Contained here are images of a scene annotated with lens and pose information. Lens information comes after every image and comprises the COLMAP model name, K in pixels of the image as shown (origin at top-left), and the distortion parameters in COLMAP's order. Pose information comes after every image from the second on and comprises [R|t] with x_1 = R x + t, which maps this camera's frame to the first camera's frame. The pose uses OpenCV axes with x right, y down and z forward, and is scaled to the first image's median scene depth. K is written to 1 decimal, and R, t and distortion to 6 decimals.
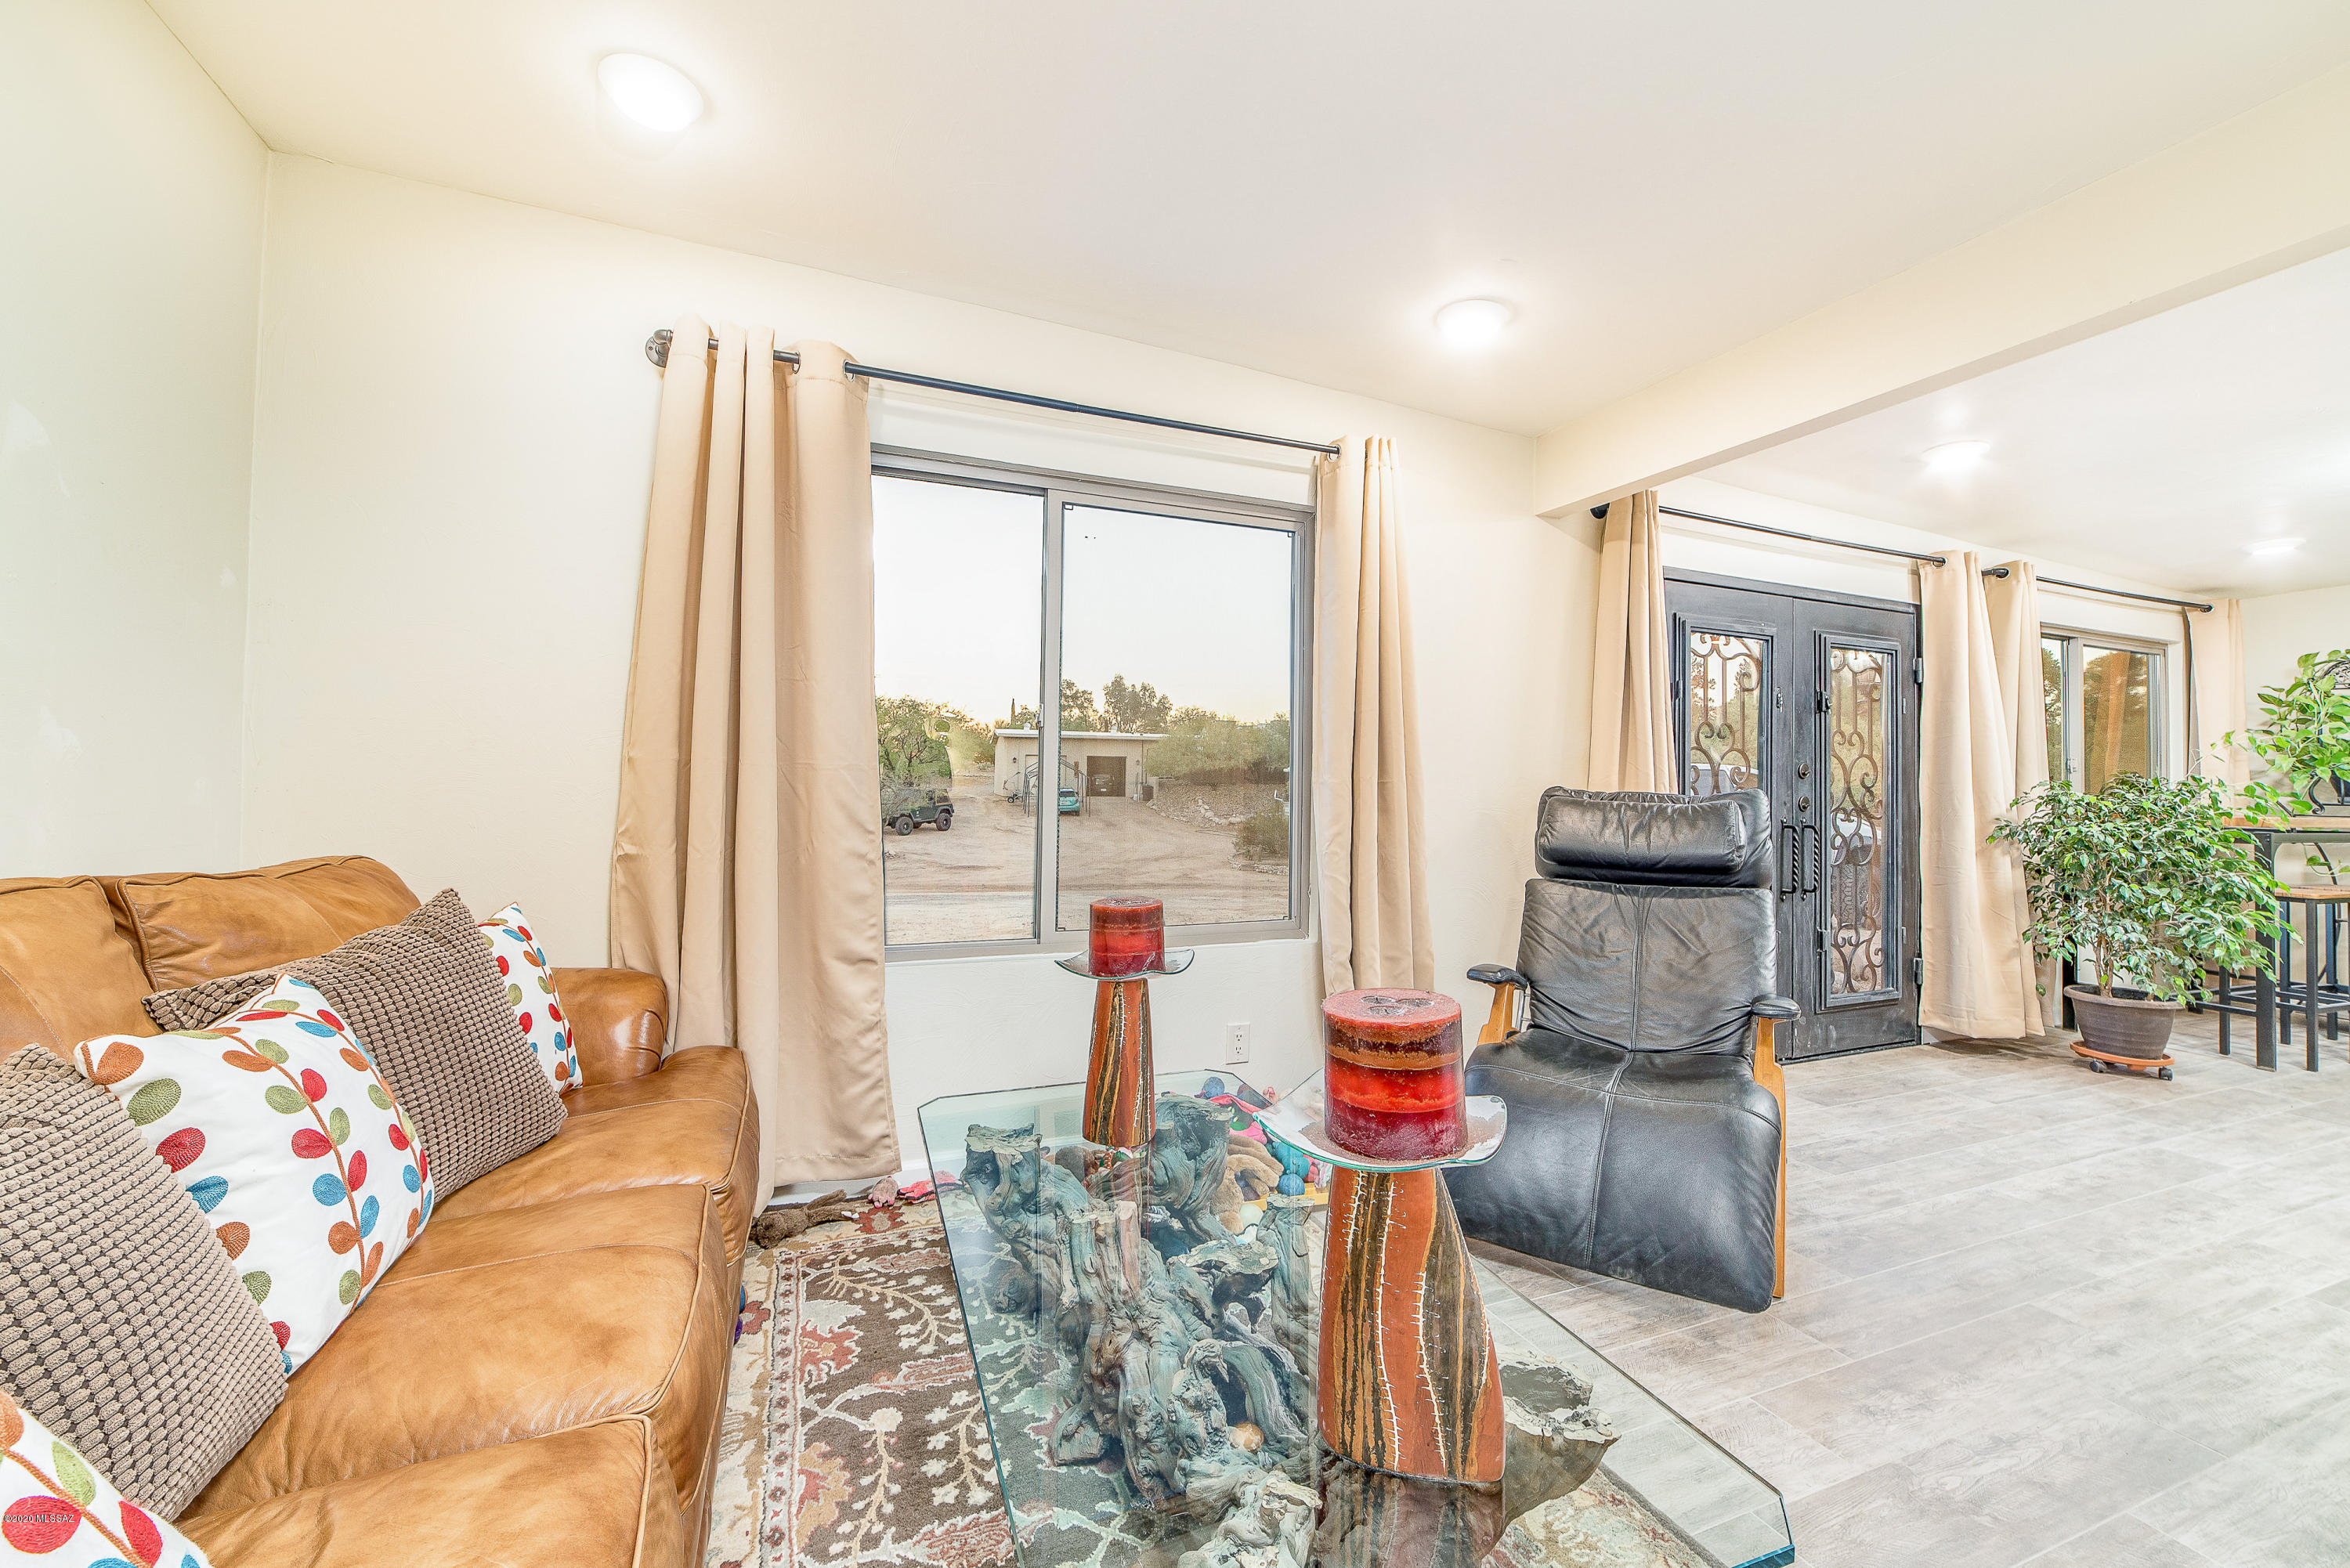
lens RADIAL K [[913.3, 0, 1178.0], [0, 913.3, 786.0], [0, 0, 1]] dist [-0.017625, 0.009094]
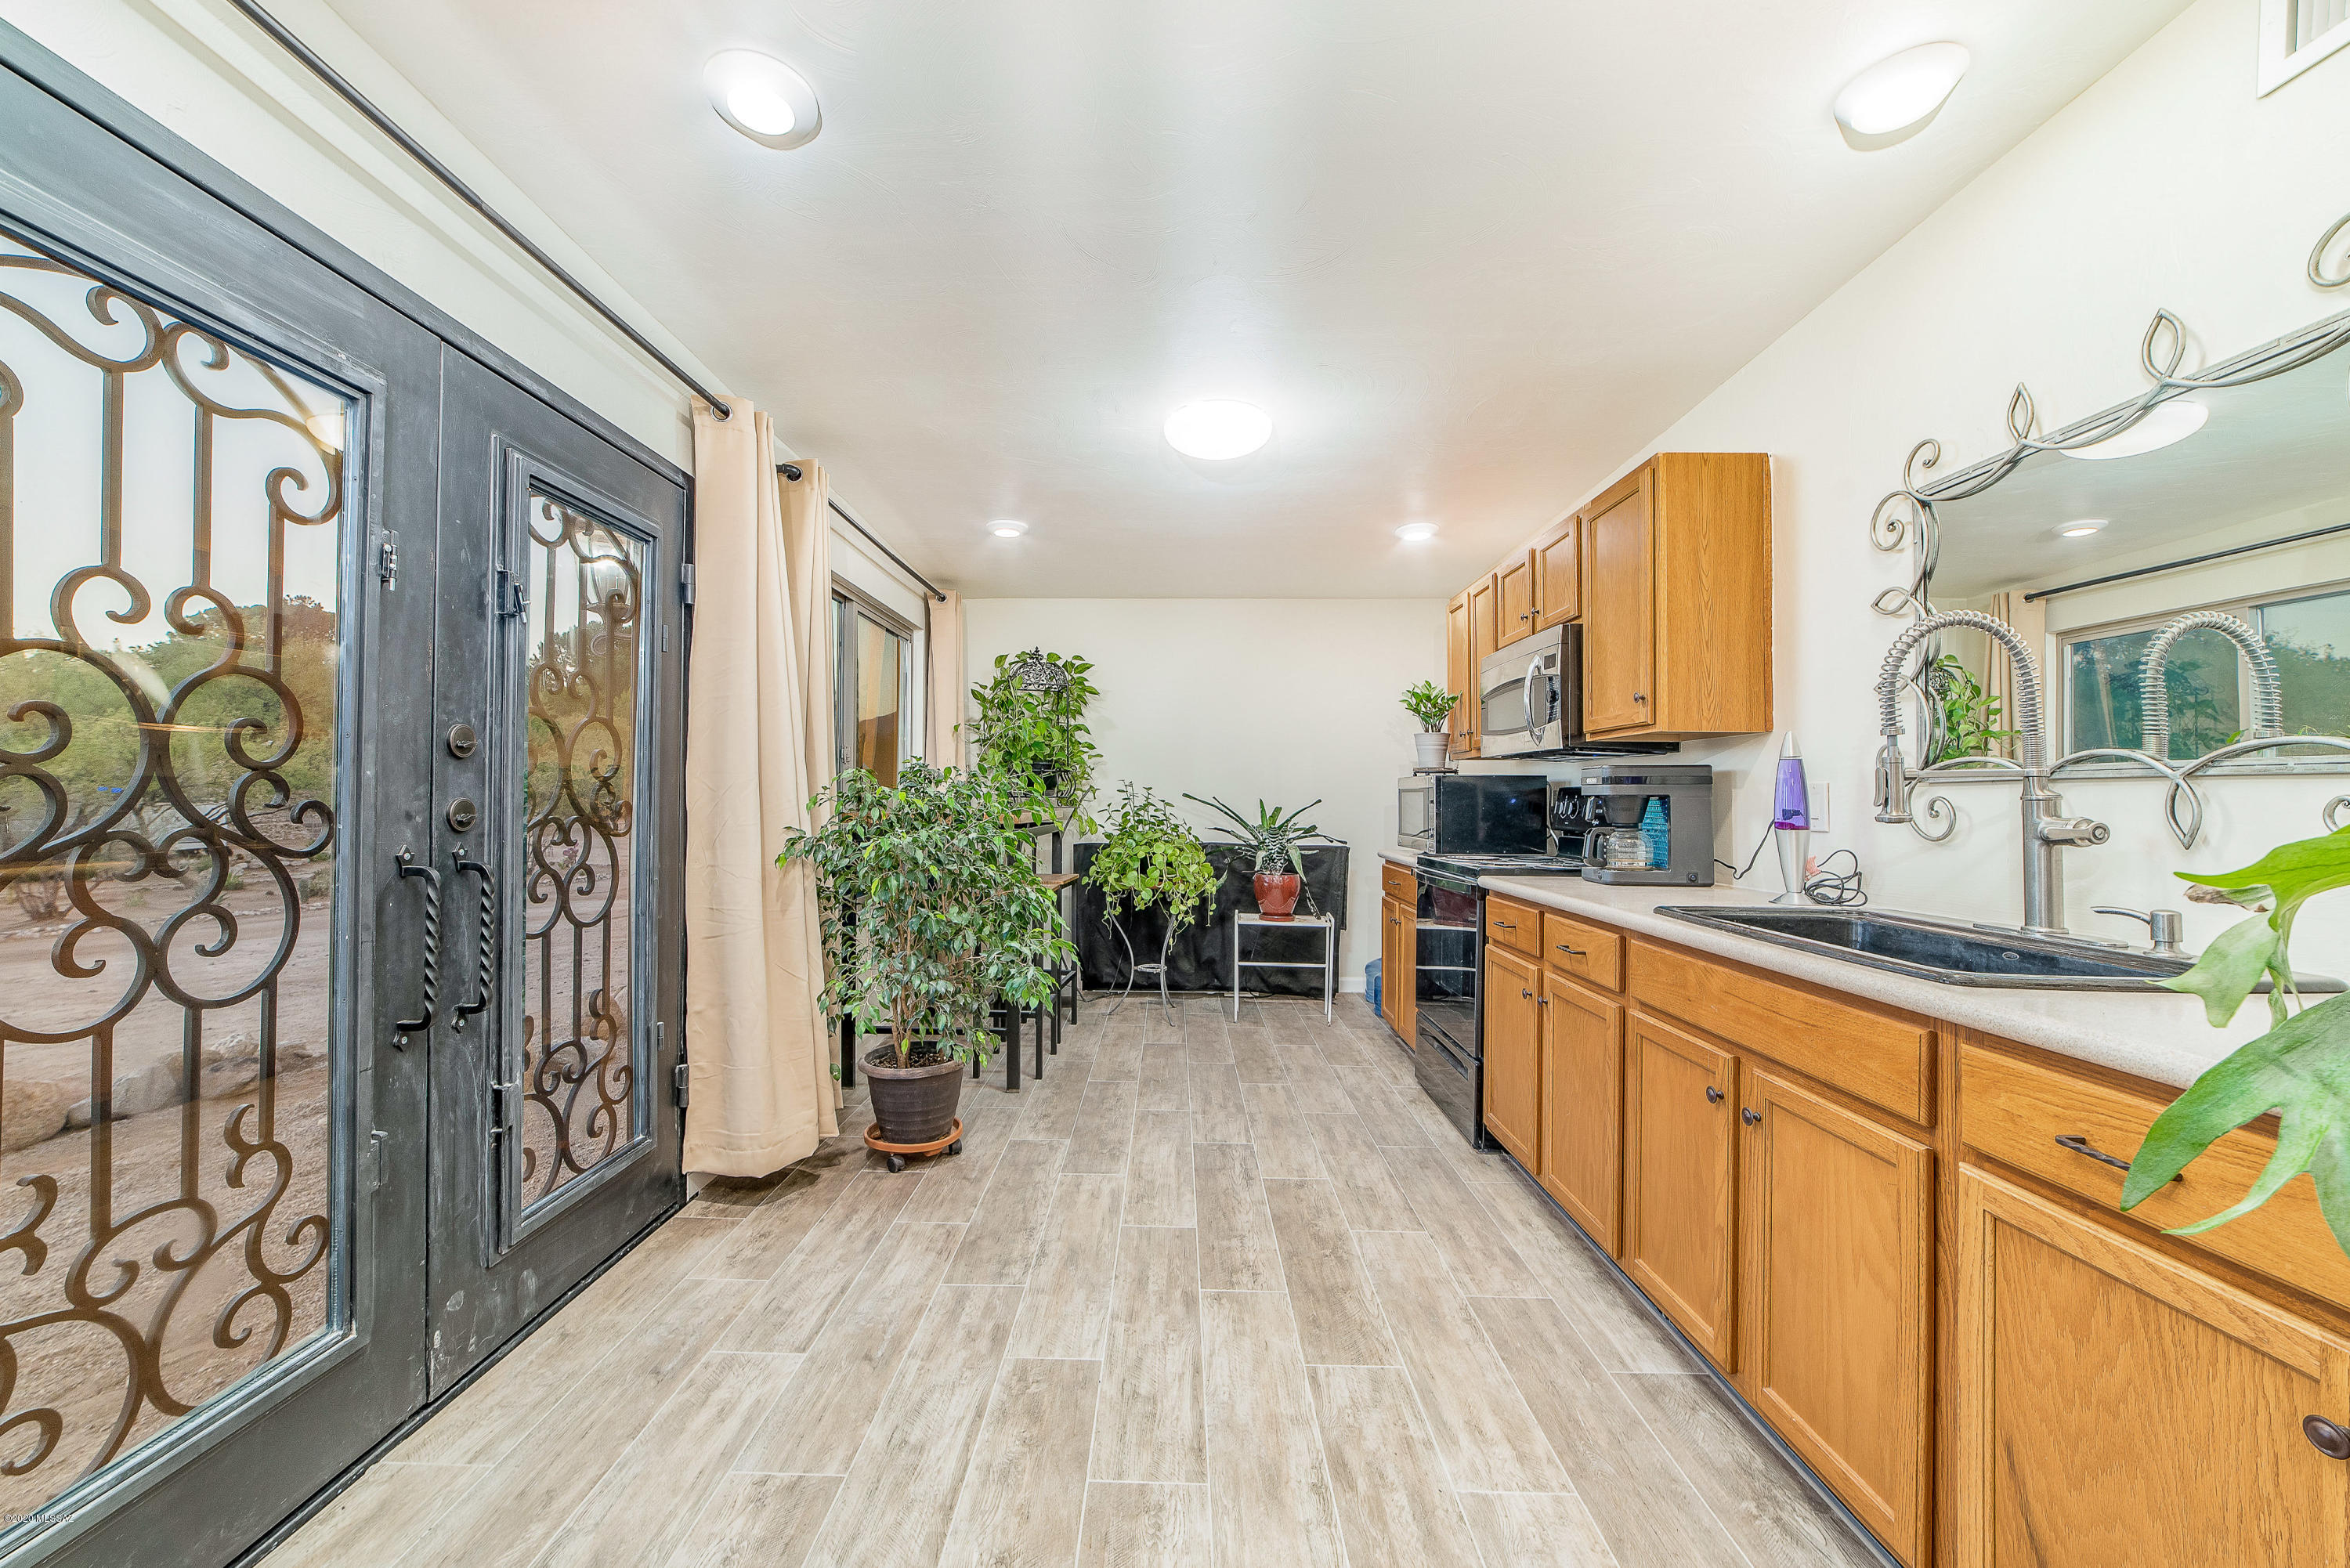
lens RADIAL K [[914.9, 0, 1175.2], [0, 914.9, 777.5], [0, 0, 1]] dist [-0.008558, 0.000192]
pose [[0.371852, 0.007213, 0.928264, 0.383723], [-0.009446, 0.999947, -0.003986, -0.000051], [-0.928244, -0.007286, 0.371900, 0.482895]]
